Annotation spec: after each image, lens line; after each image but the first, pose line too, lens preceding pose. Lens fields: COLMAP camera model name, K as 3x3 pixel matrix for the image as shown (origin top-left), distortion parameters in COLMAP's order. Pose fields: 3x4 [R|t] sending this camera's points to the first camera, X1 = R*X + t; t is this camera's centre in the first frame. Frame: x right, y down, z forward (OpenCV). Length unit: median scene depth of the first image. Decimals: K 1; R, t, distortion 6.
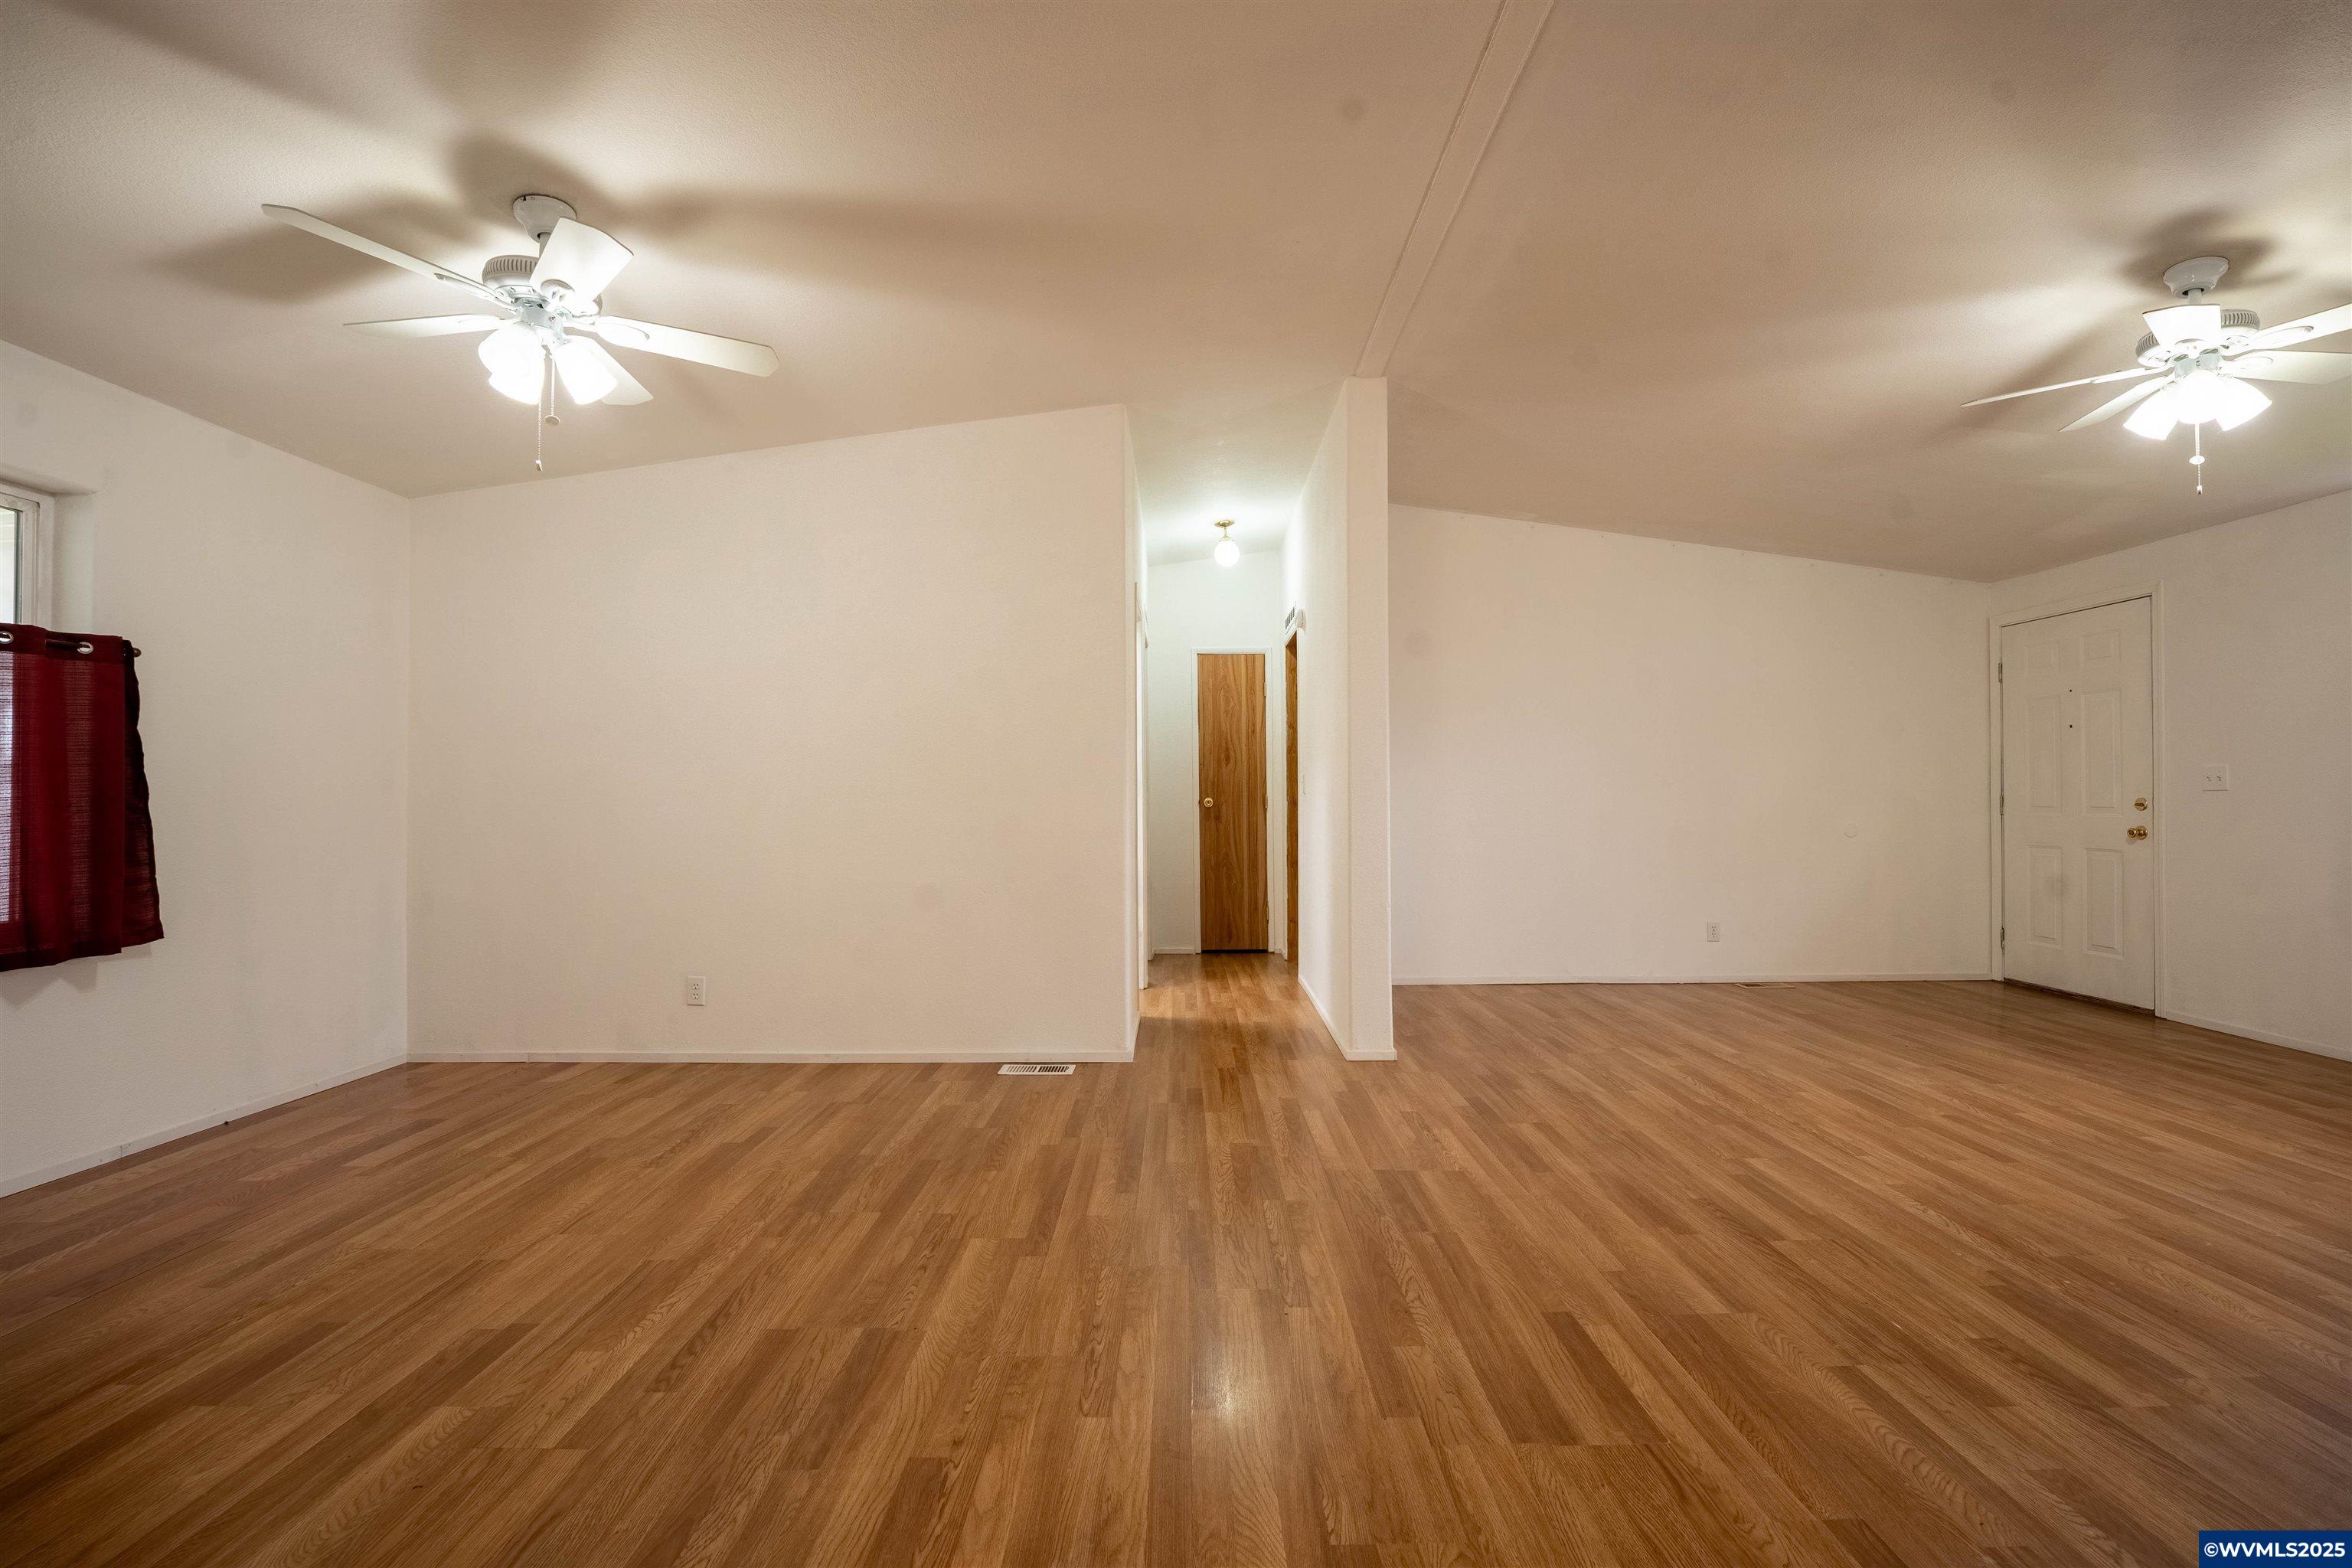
lens RADIAL K [[998.4, 0, 1176.0], [0, 998.4, 784.0], [0, 0, 1]] dist [-0.018975, 0.000479]
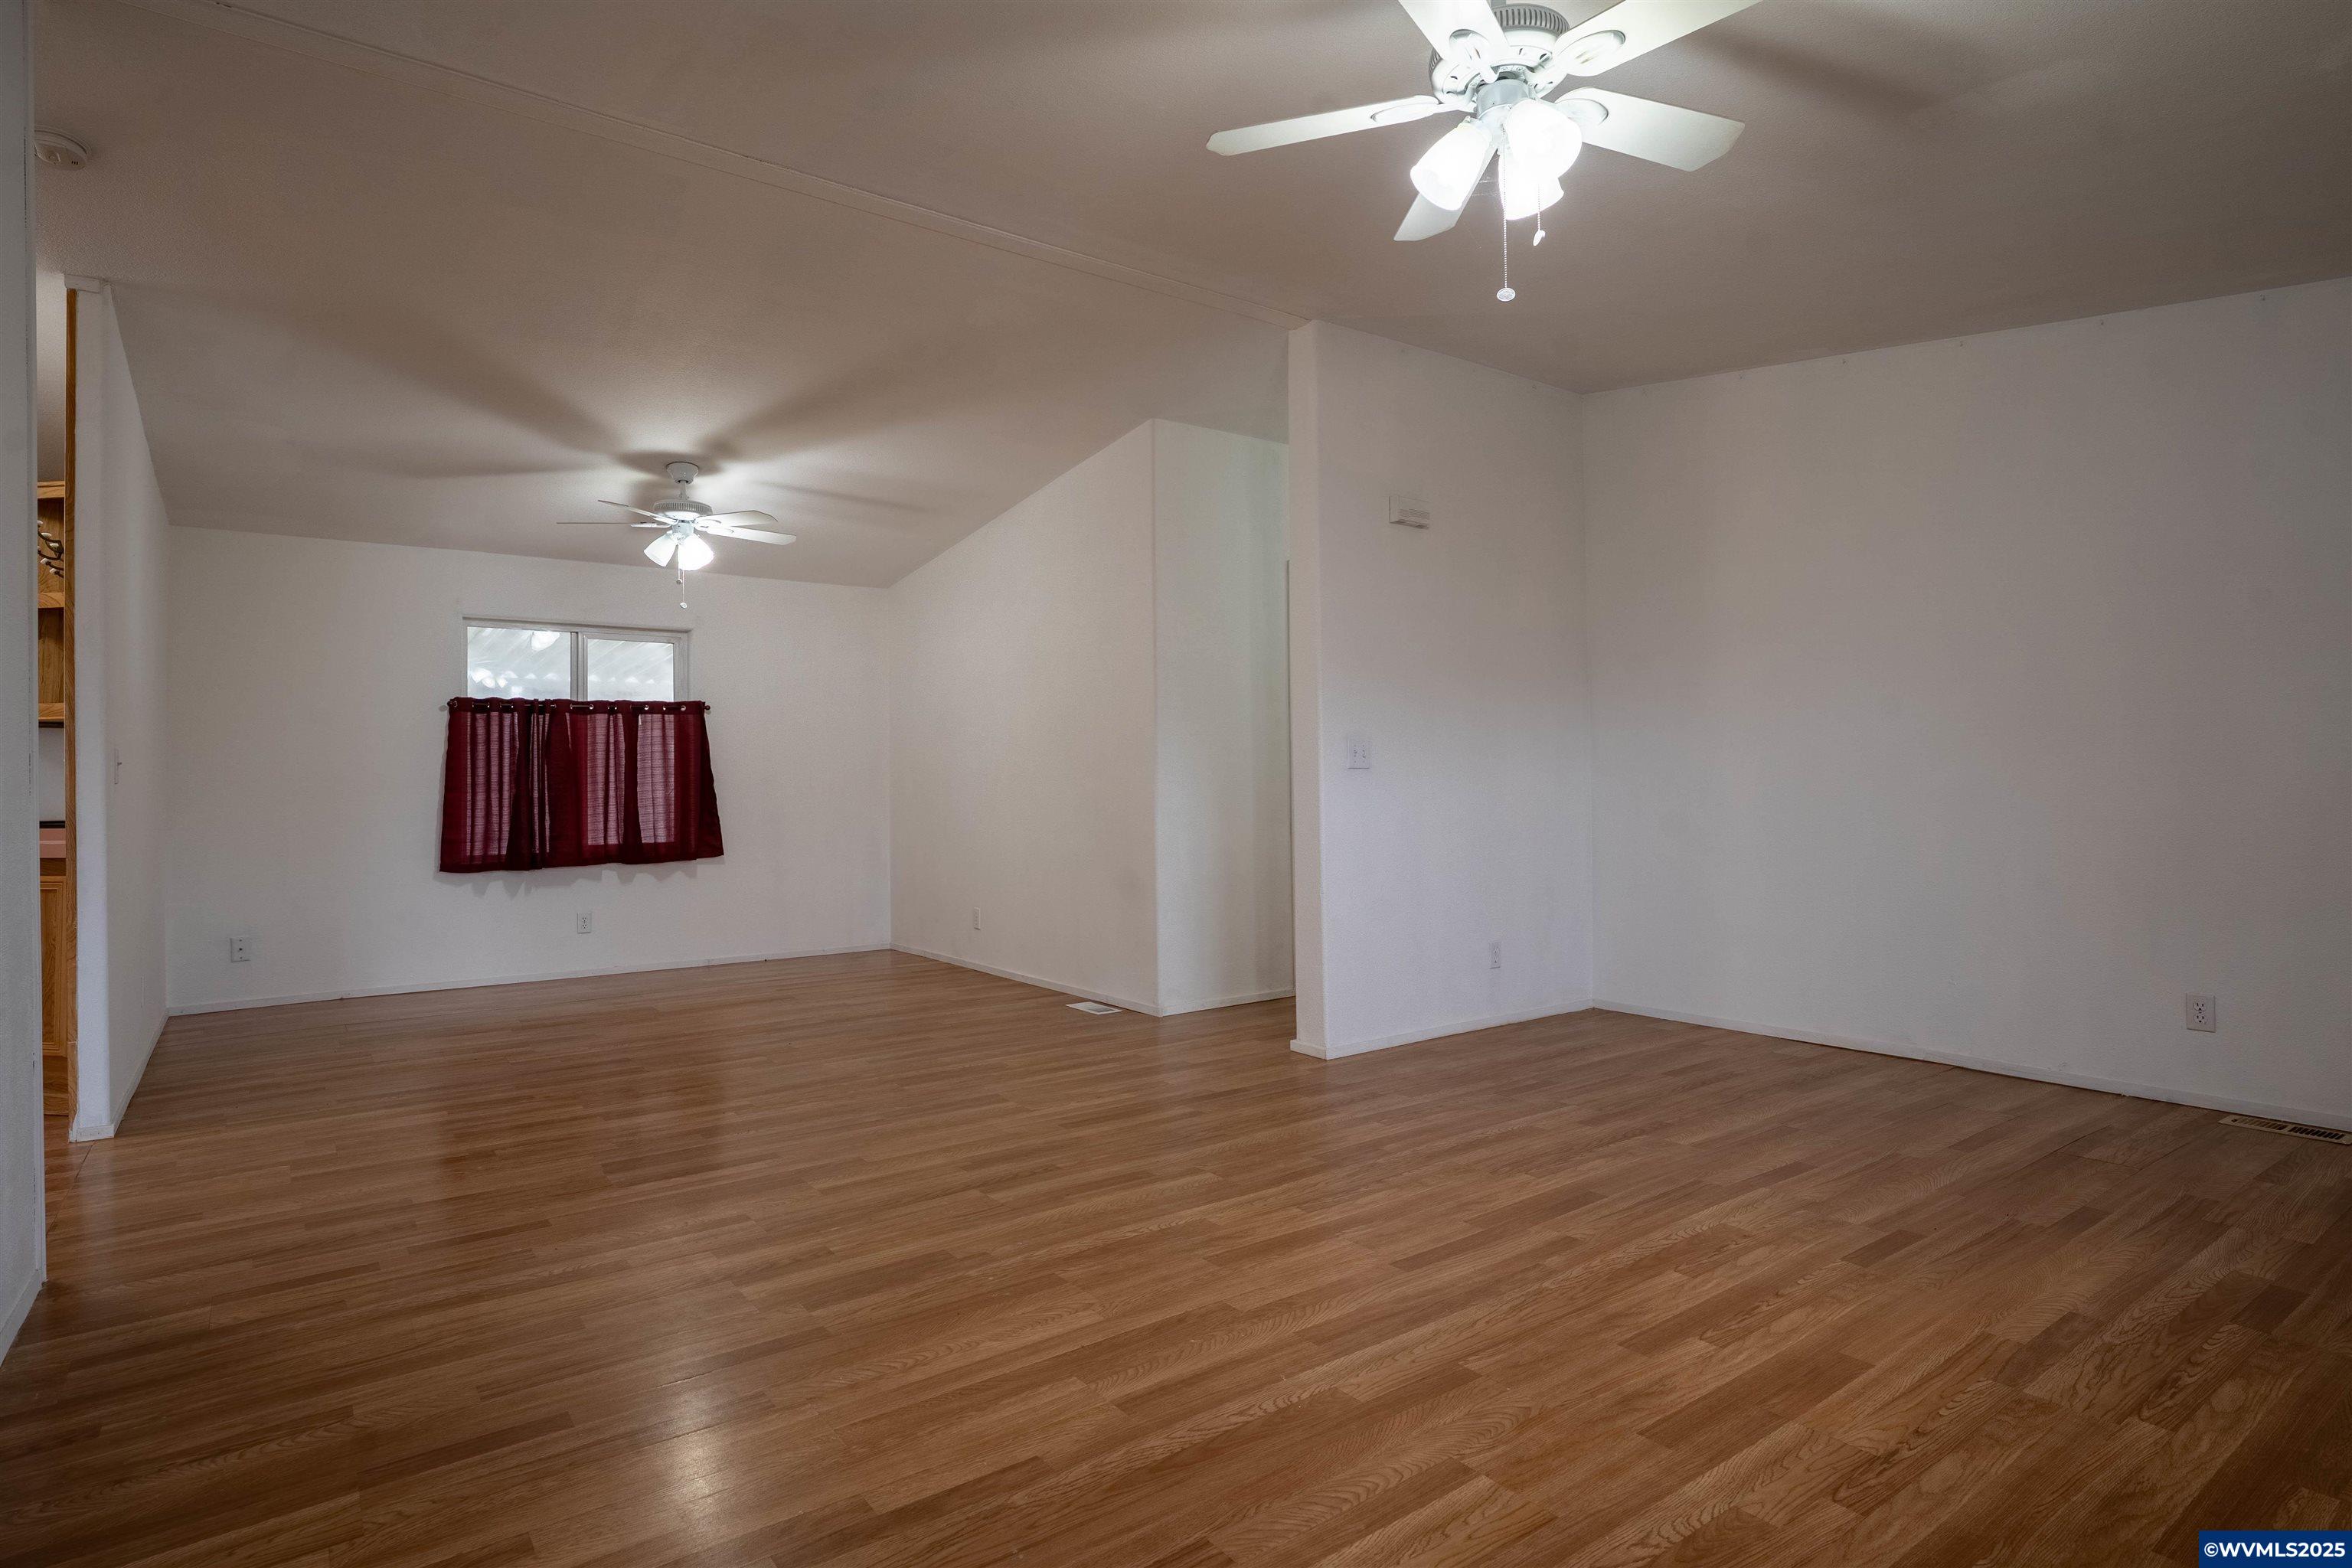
lens RADIAL K [[1208.6, 0, 1176.0], [0, 1208.6, 784.0], [0, 0, 1]] dist [-0.000577, -0.000175]
pose [[0.588279, -0.001949, -0.808656, 1.497358], [0.024329, 0.999587, 0.015289, 0.004009], [0.808292, -0.028668, 0.588084, 0.343439]]
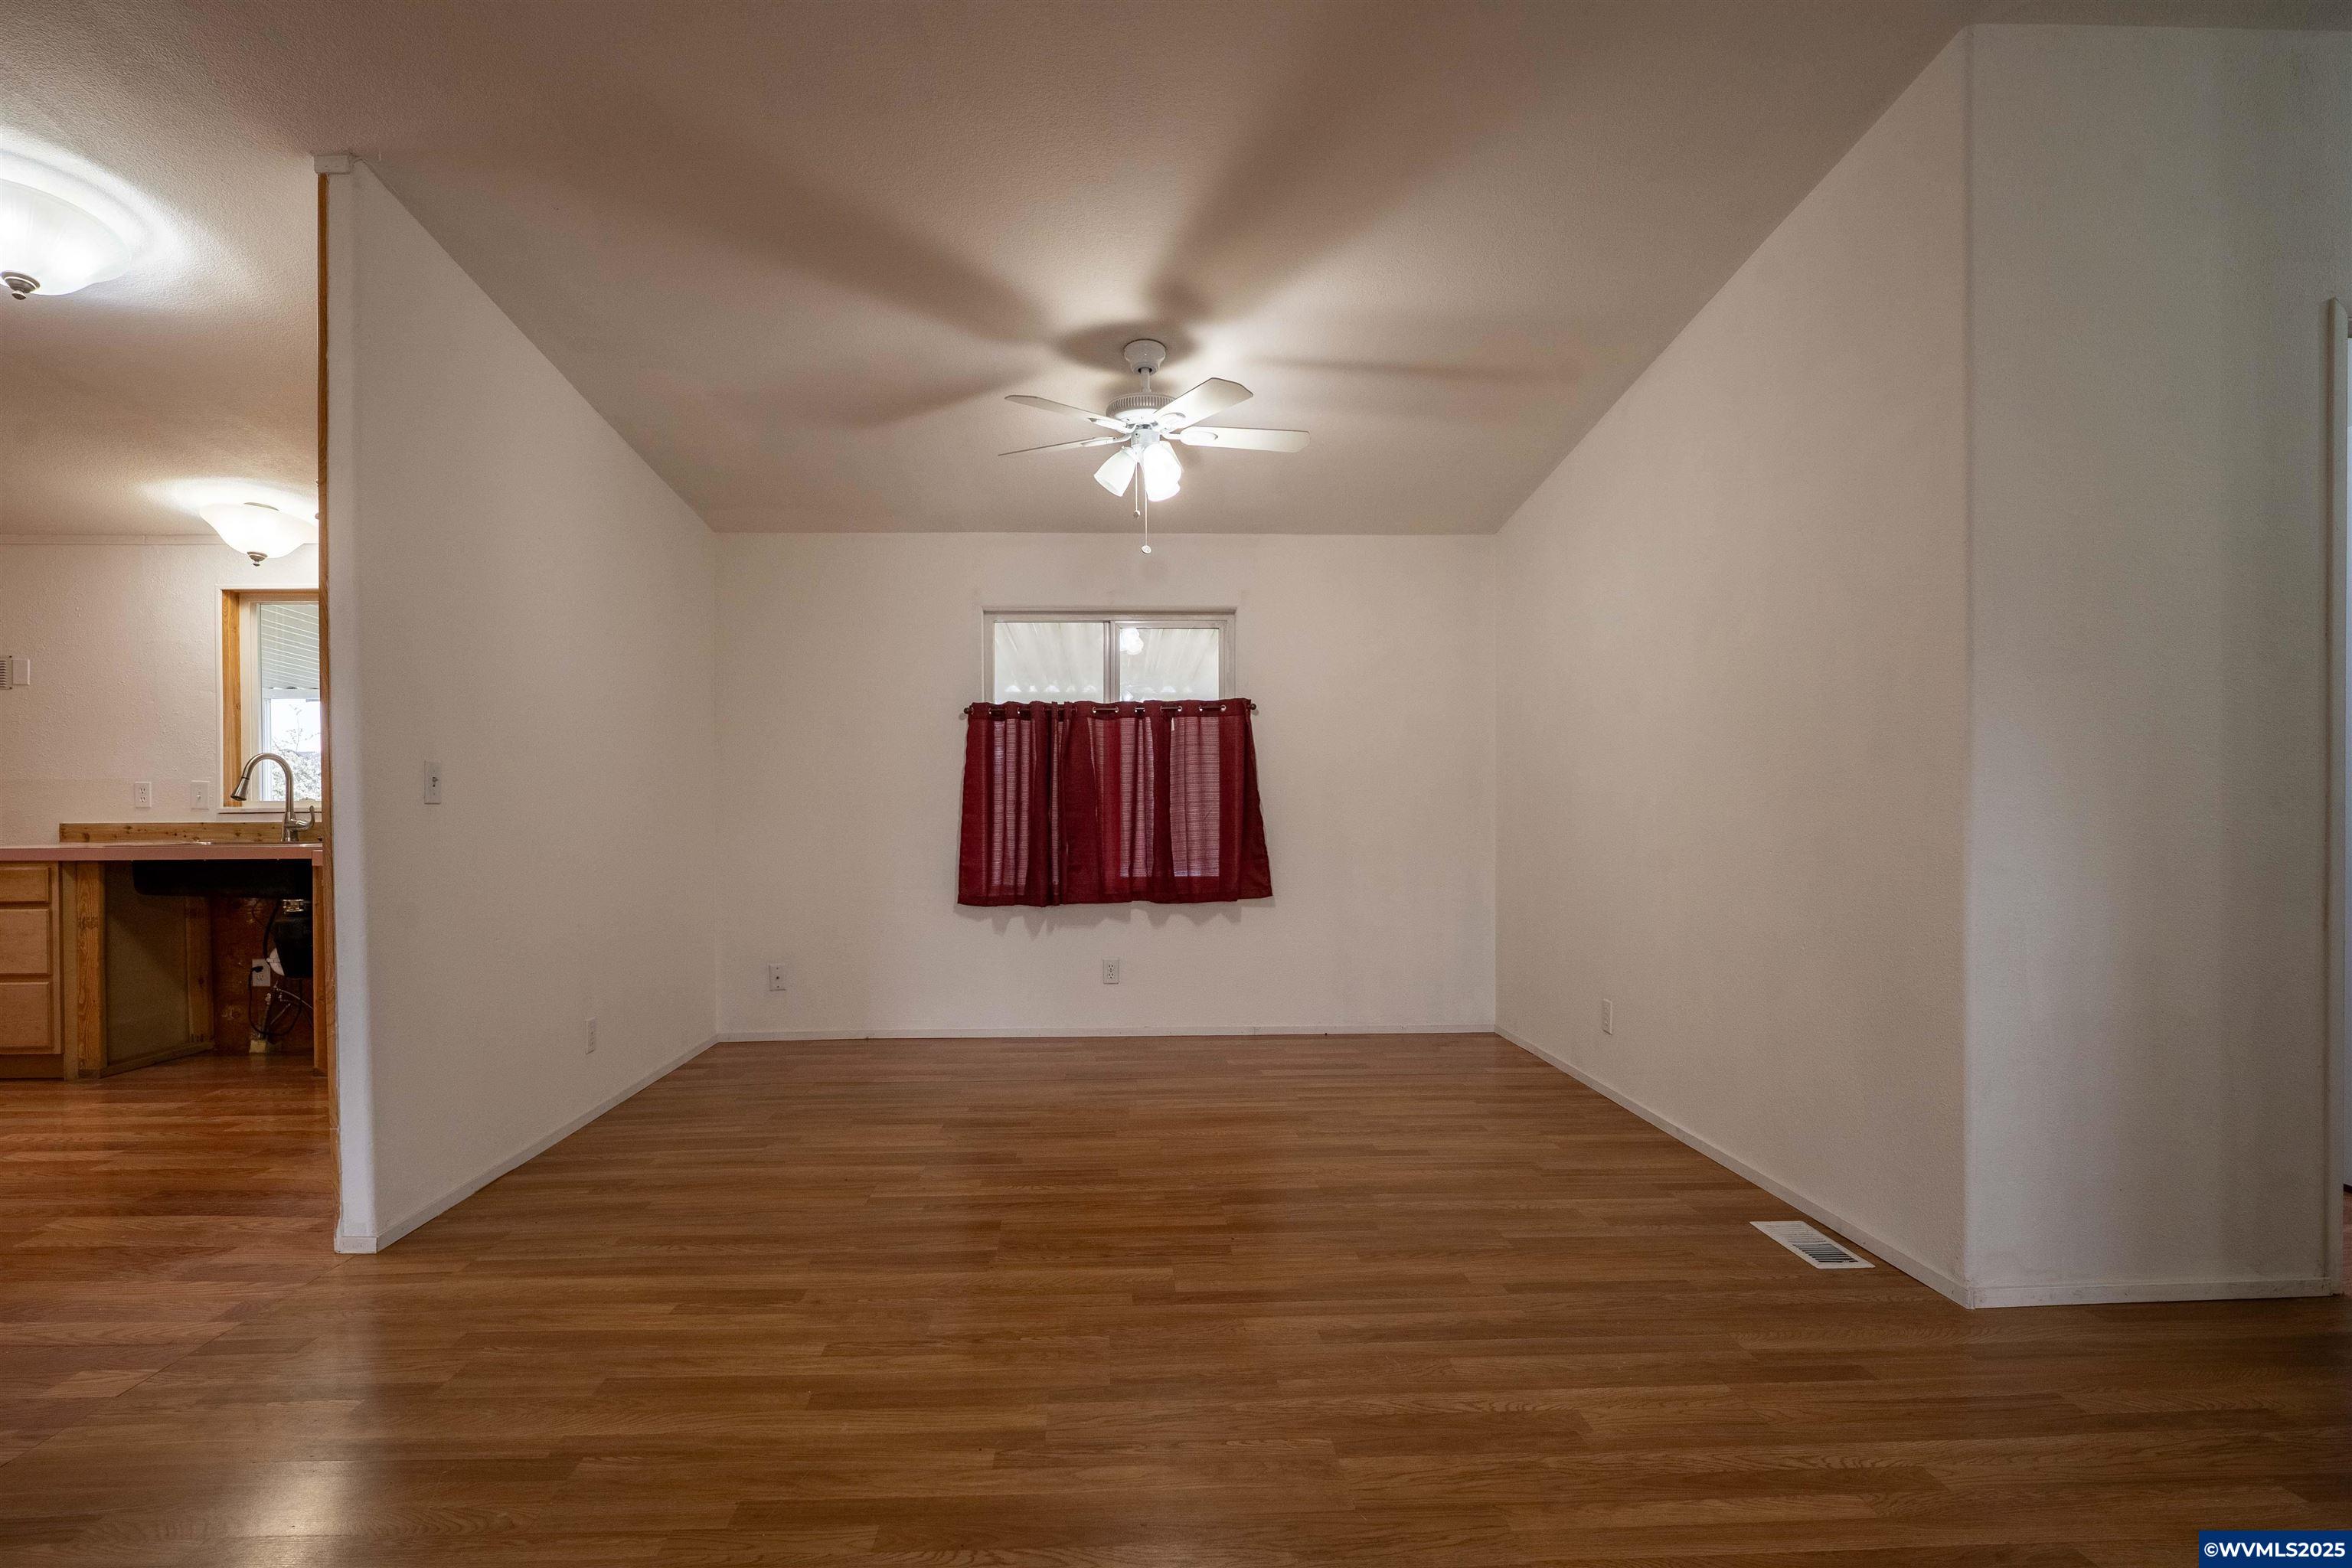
lens RADIAL K [[1149.2, 0, 1164.0], [0, 1149.2, 817.9], [0, 0, 1]] dist [-0.011203, -0.000132]
pose [[0.041865, 0.013473, -0.999032, 0.750078], [0.025007, 0.999582, 0.014528, 0.009910], [0.998810, -0.025591, 0.041510, 0.814369]]
